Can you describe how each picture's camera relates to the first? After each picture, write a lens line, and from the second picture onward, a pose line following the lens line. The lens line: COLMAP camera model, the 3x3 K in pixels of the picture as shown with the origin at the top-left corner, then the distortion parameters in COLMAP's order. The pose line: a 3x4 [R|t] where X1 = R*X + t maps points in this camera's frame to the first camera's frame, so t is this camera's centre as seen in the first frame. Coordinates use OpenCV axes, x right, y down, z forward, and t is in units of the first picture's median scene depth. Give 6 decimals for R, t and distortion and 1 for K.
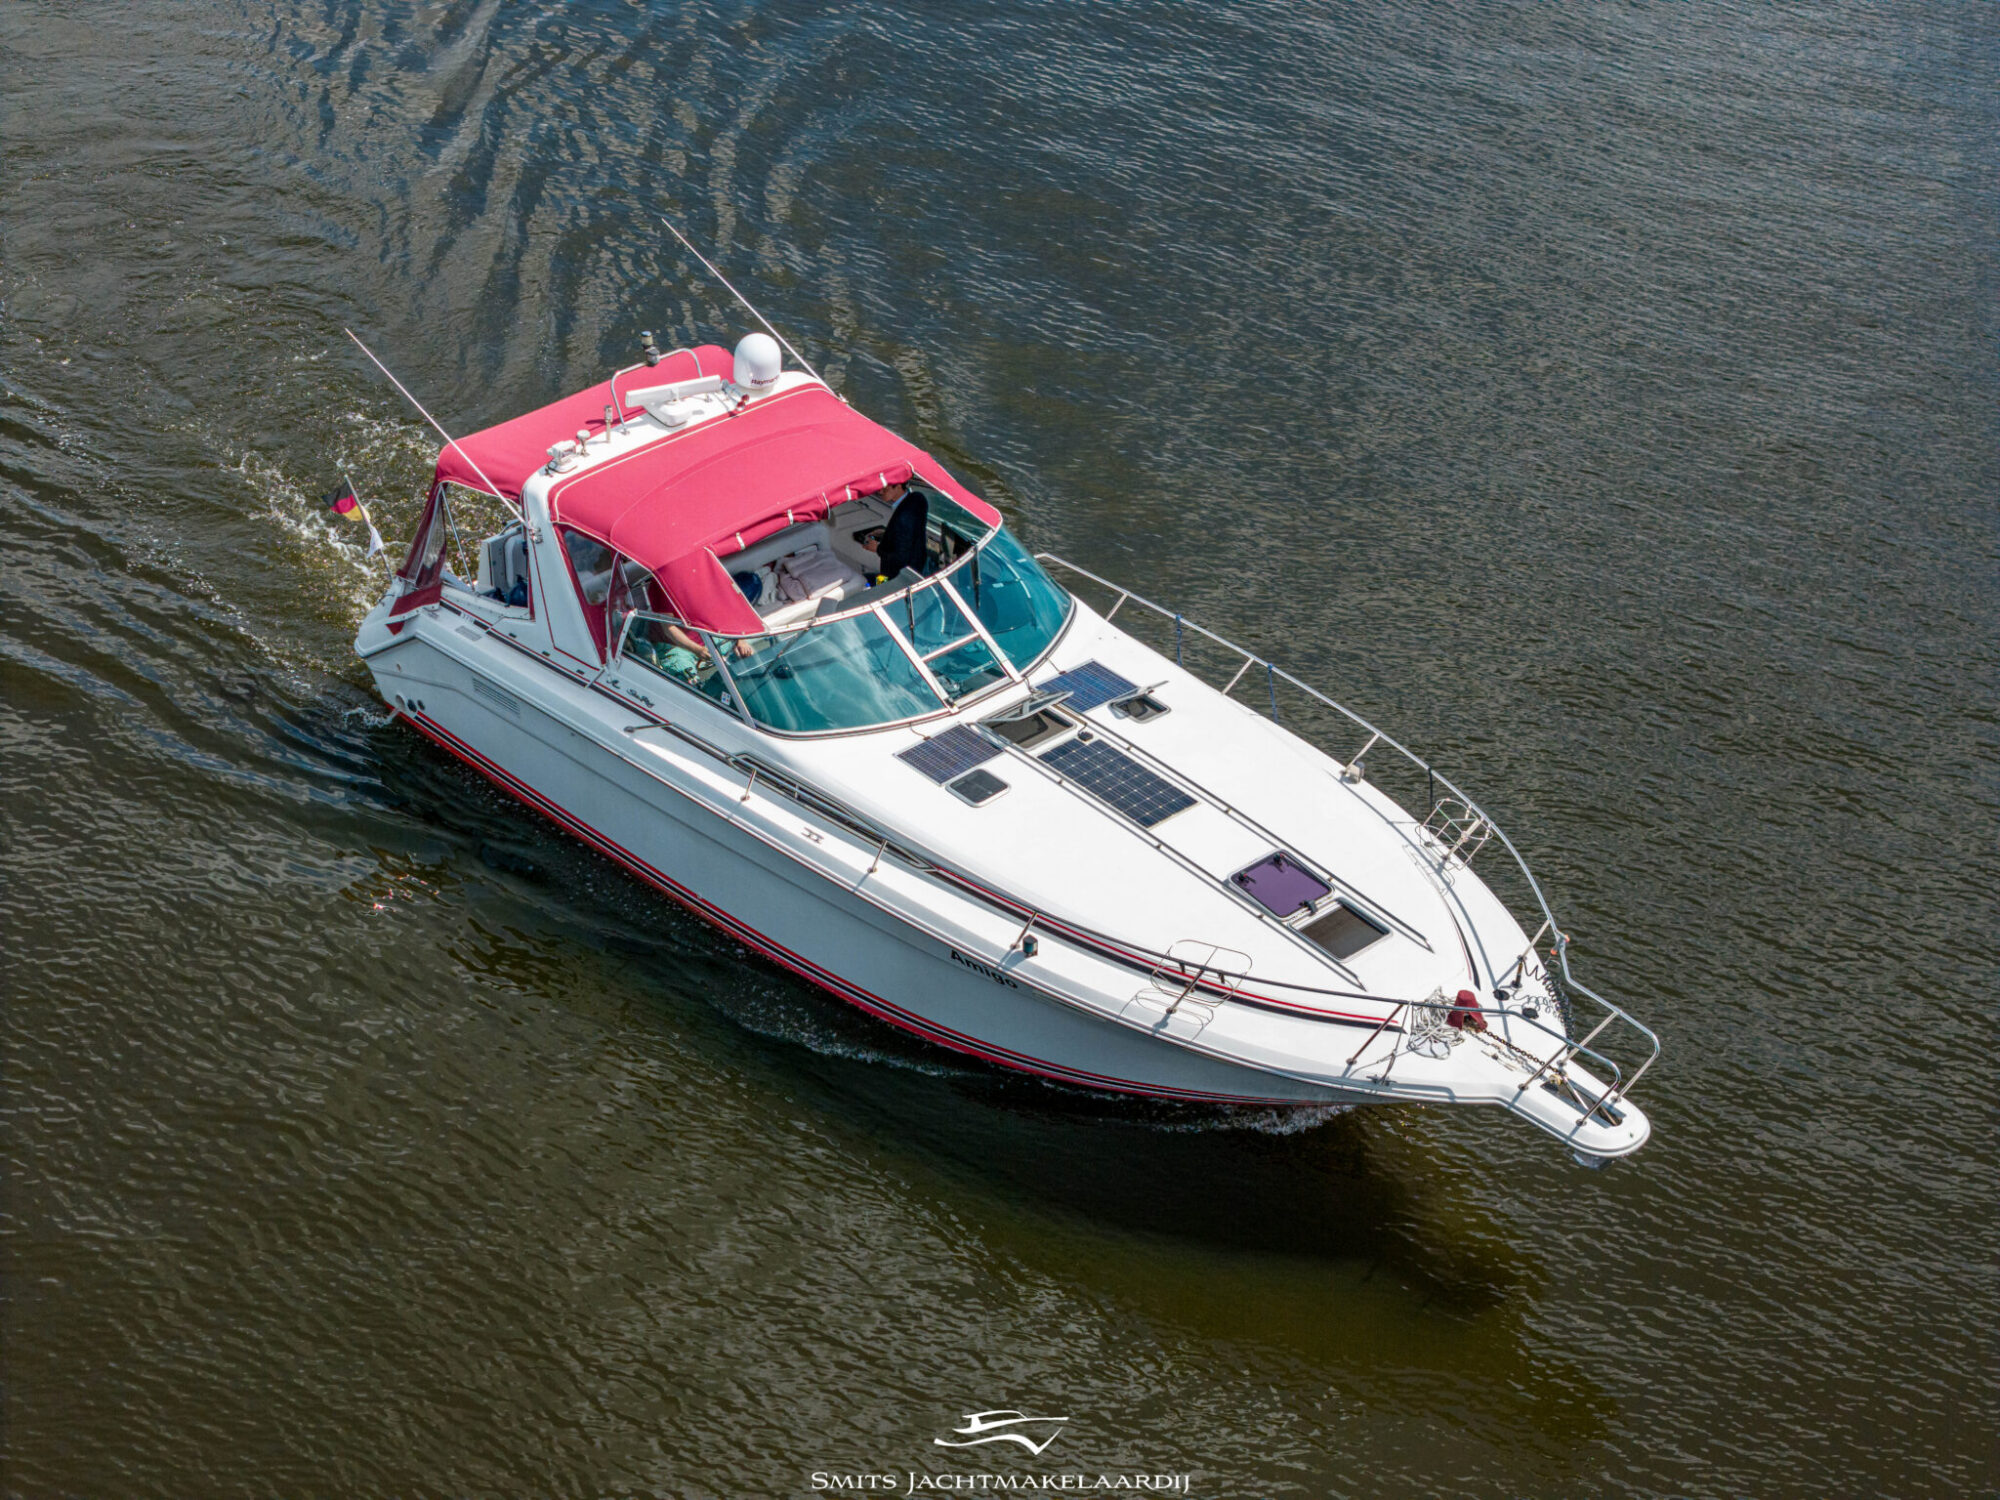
lens RADIAL K [[4291.5, 0, 1000.0], [0, 4291.5, 750.0], [0, 0, 1]] dist [-0.238060, 0.334030]
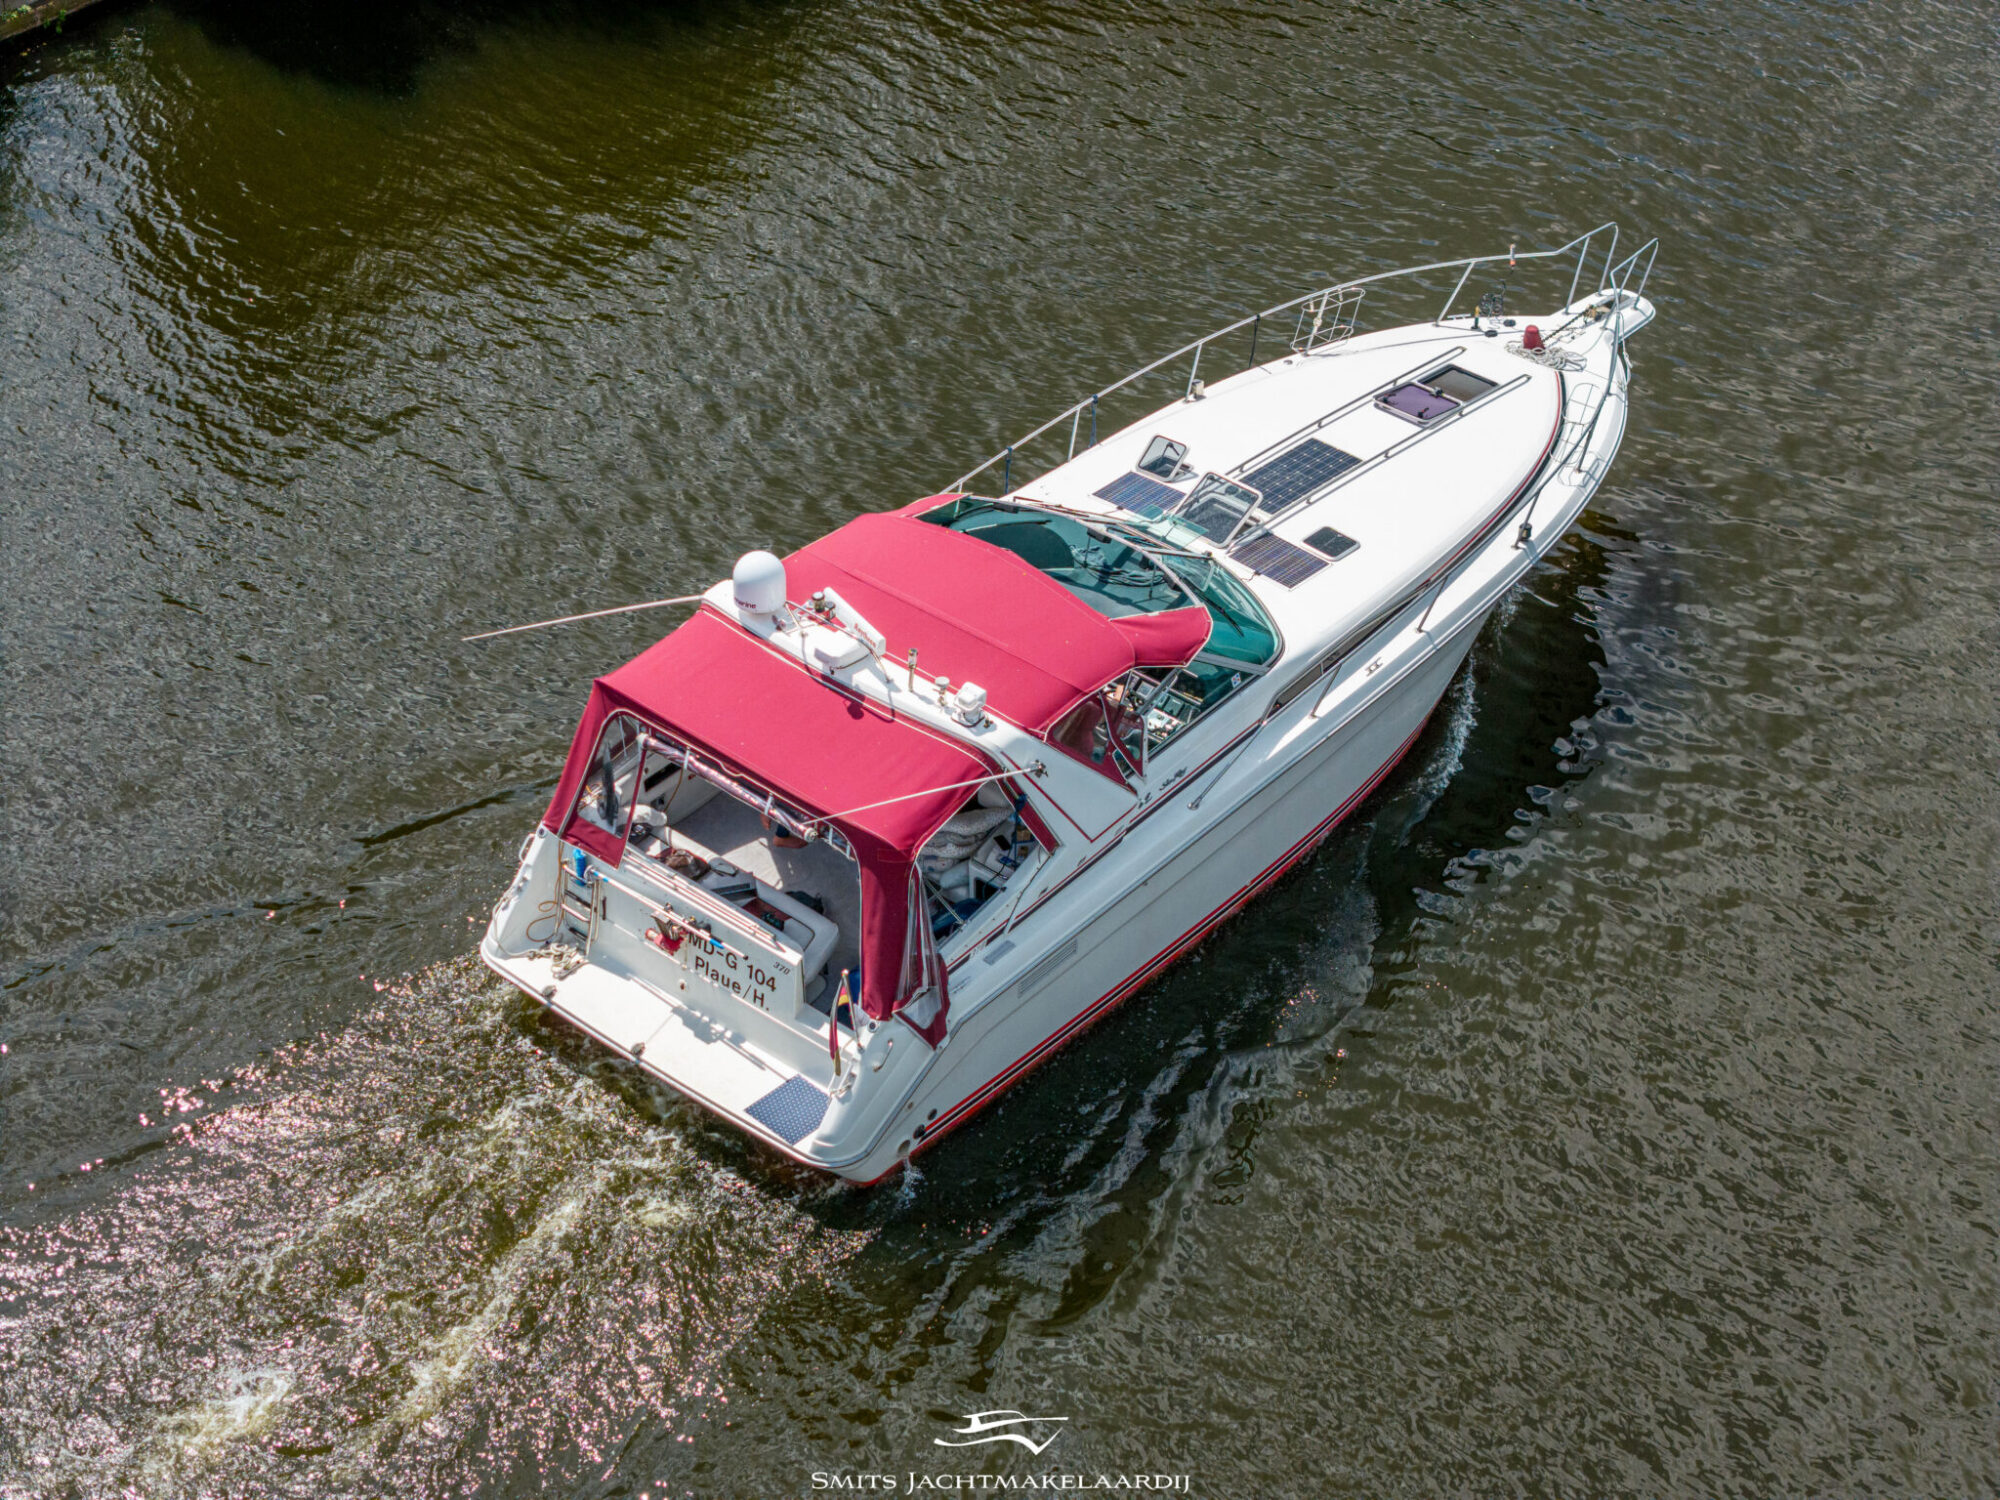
lens RADIAL K [[4291.5, 0, 1000.0], [0, 4291.5, 750.0], [0, 0, 1]] dist [-0.238060, 0.334030]
pose [[-0.139013, -0.574655, 0.806503, -0.864711], [0.510825, 0.656085, 0.555527, -0.579563], [-0.848371, 0.489208, 0.202343, 0.859659]]
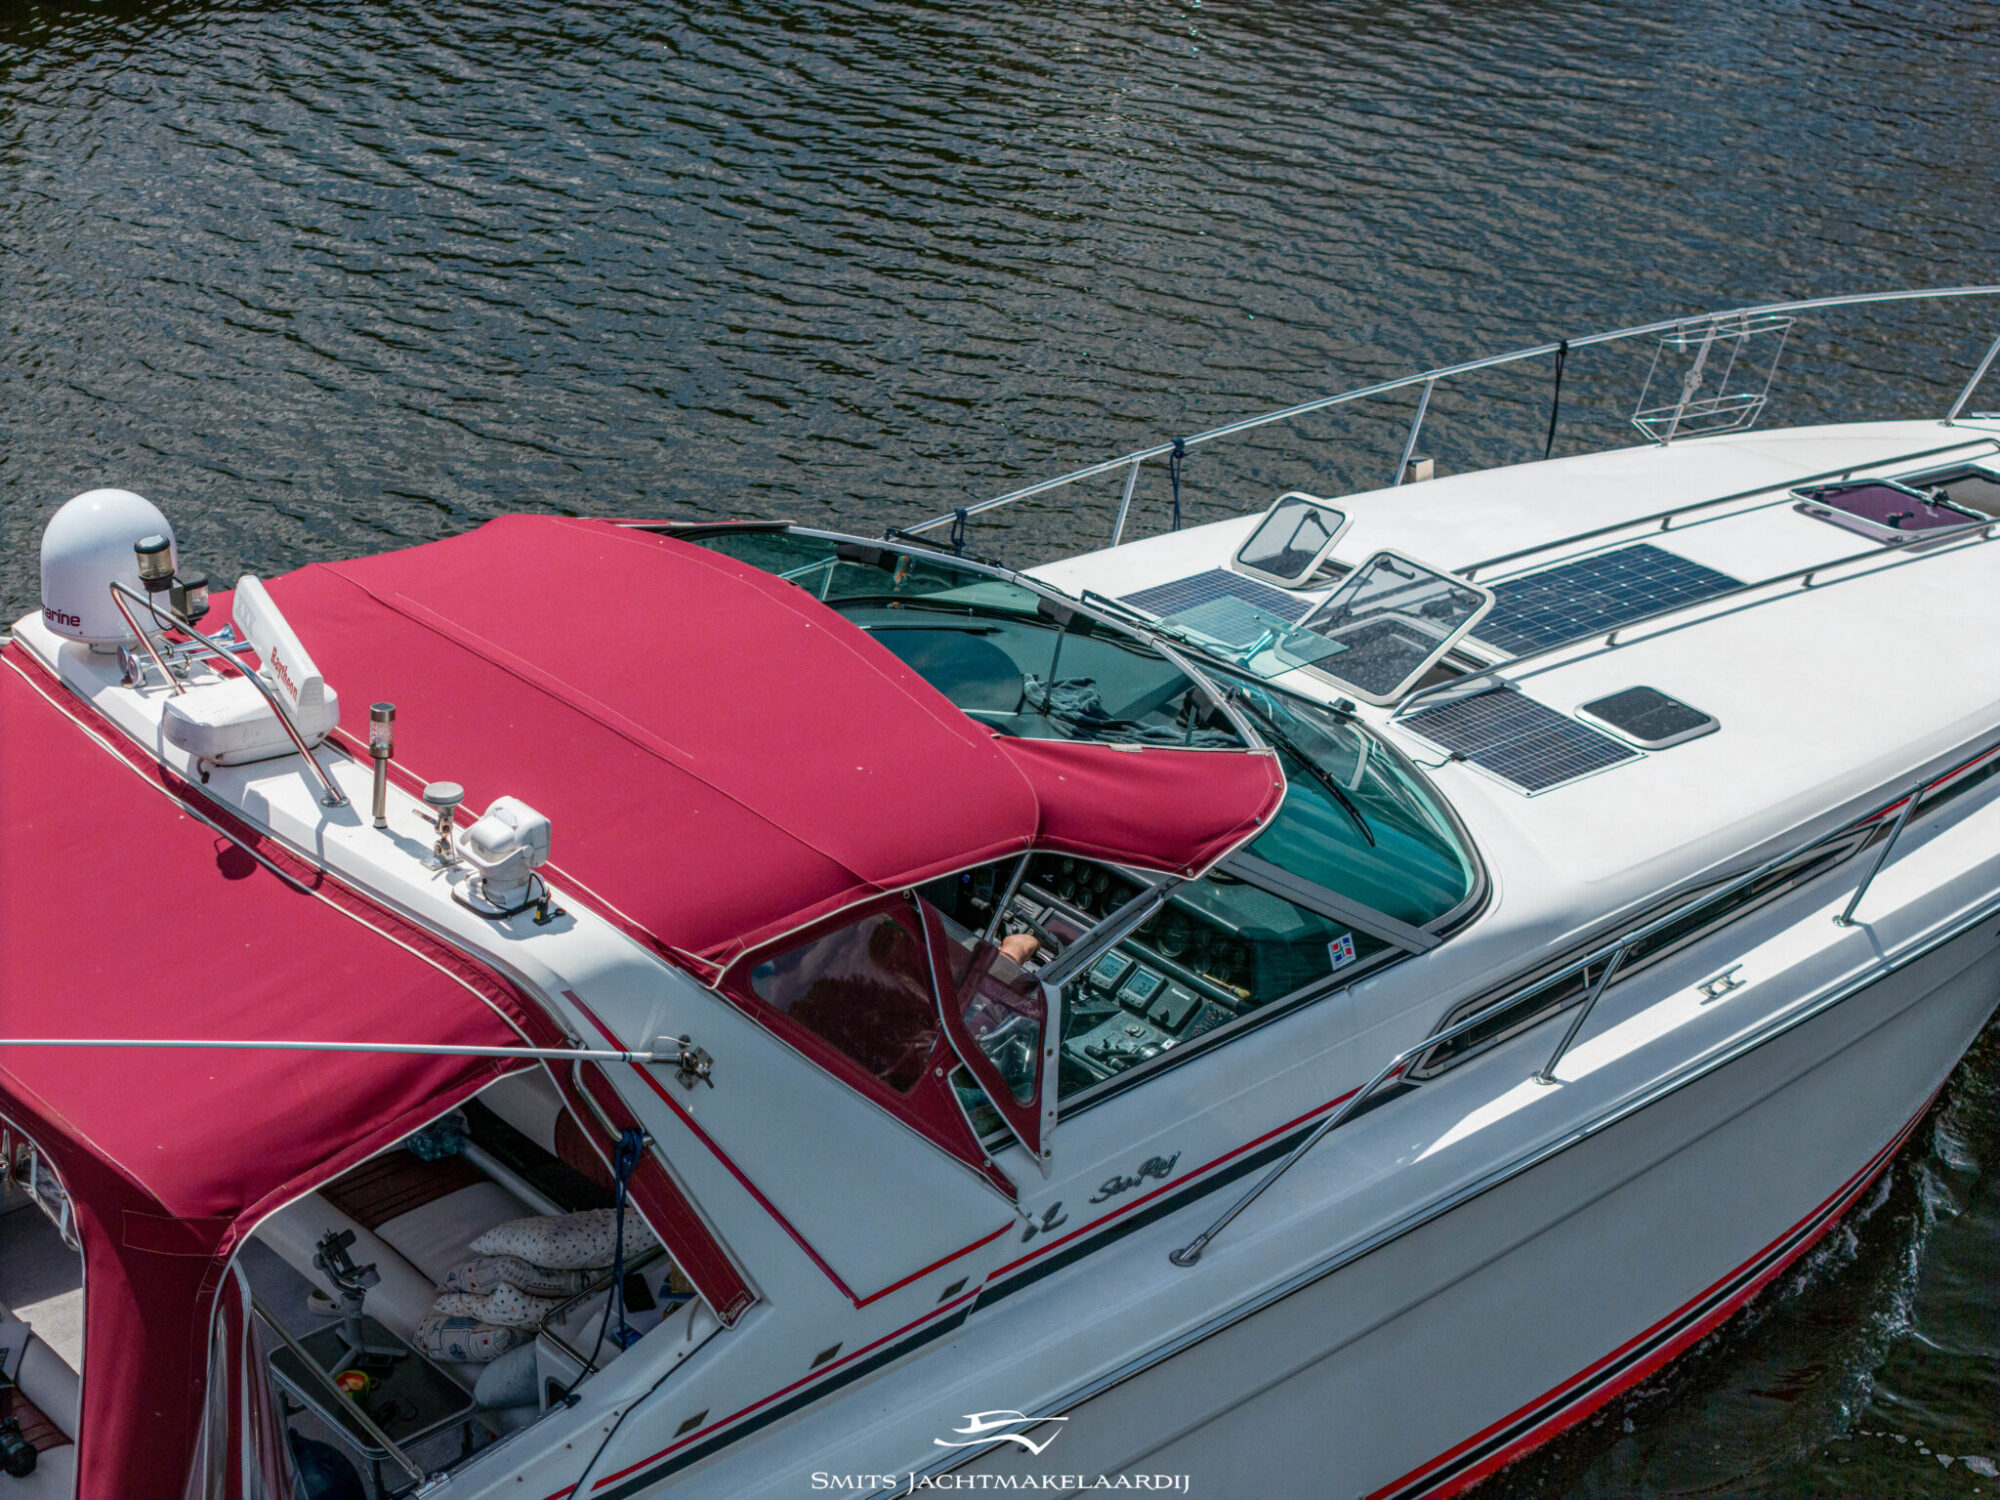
lens RADIAL K [[4291.5, 0, 1000.0], [0, 4291.5, 750.0], [0, 0, 1]] dist [-0.238060, 0.334030]
pose [[0.017614, -0.415981, 0.909203, -0.401923], [0.511057, 0.785326, 0.349403, -0.174038], [-0.859366, 0.458500, 0.226423, 0.937882]]
